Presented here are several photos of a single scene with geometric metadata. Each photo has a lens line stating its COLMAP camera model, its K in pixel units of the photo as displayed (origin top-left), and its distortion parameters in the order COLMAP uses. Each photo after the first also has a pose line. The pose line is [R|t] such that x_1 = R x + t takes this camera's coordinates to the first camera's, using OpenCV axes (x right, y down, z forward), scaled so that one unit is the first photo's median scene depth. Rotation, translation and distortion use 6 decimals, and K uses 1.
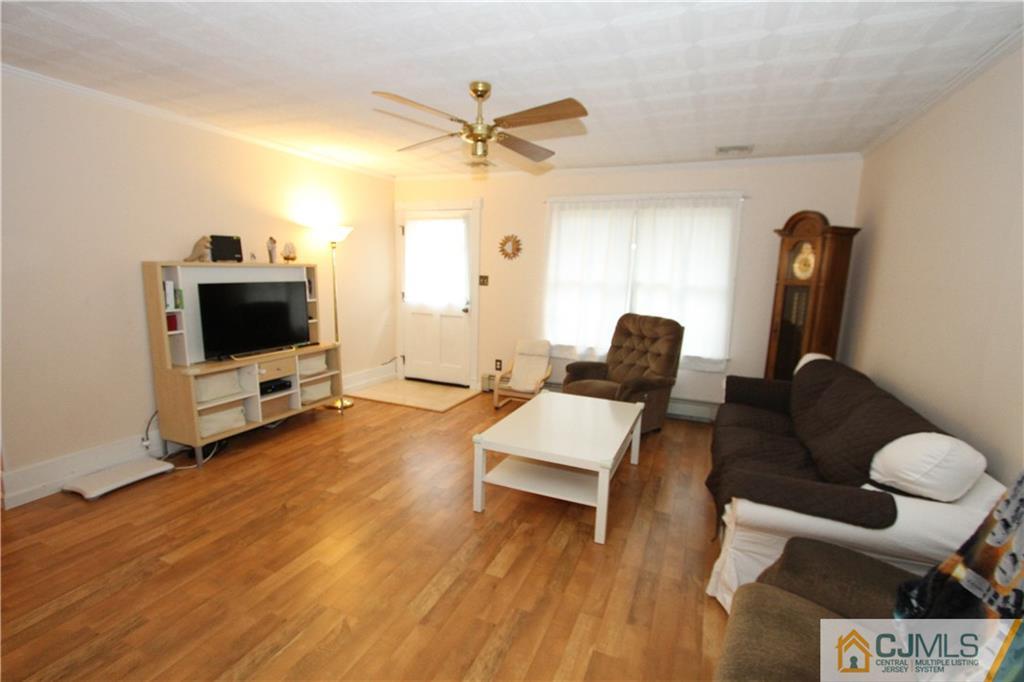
lens RADIAL K [[469.0, 0, 512.4], [0, 469.0, 343.9], [0, 0, 1]] dist [-0.022795, 0.003766]
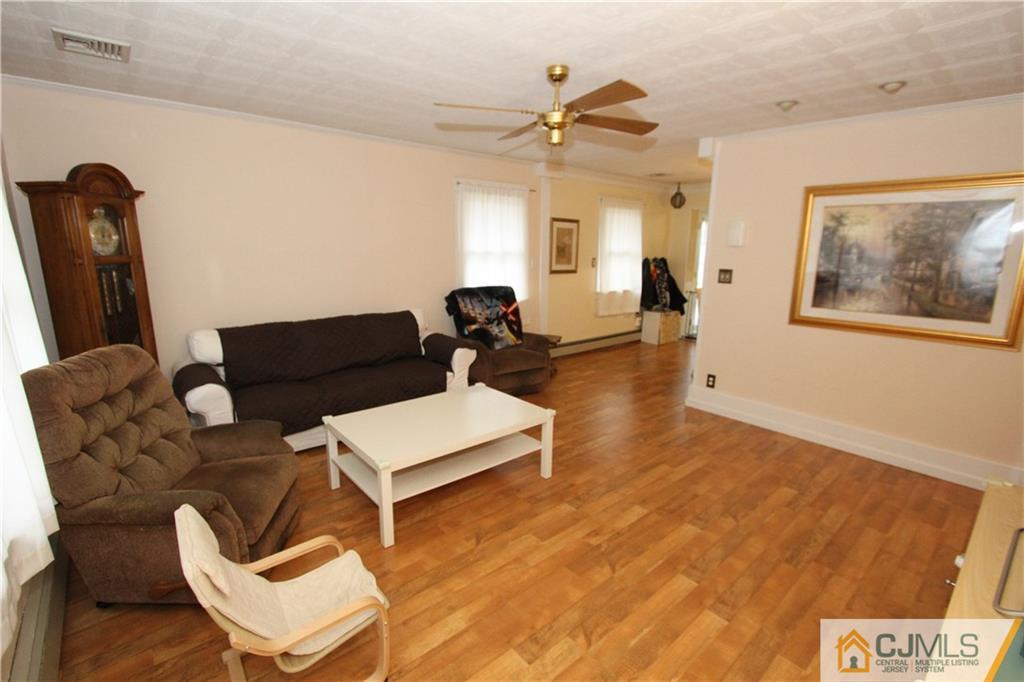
lens RADIAL K [[469.0, 0, 511.9], [0, 469.0, 342.9], [0, 0, 1]] dist [-0.022795, 0.003766]
pose [[-0.898011, -0.131807, 0.419766, -0.433933], [0.034780, 0.929819, 0.366370, -0.365626], [-0.438597, 0.343604, -0.830403, 1.897084]]
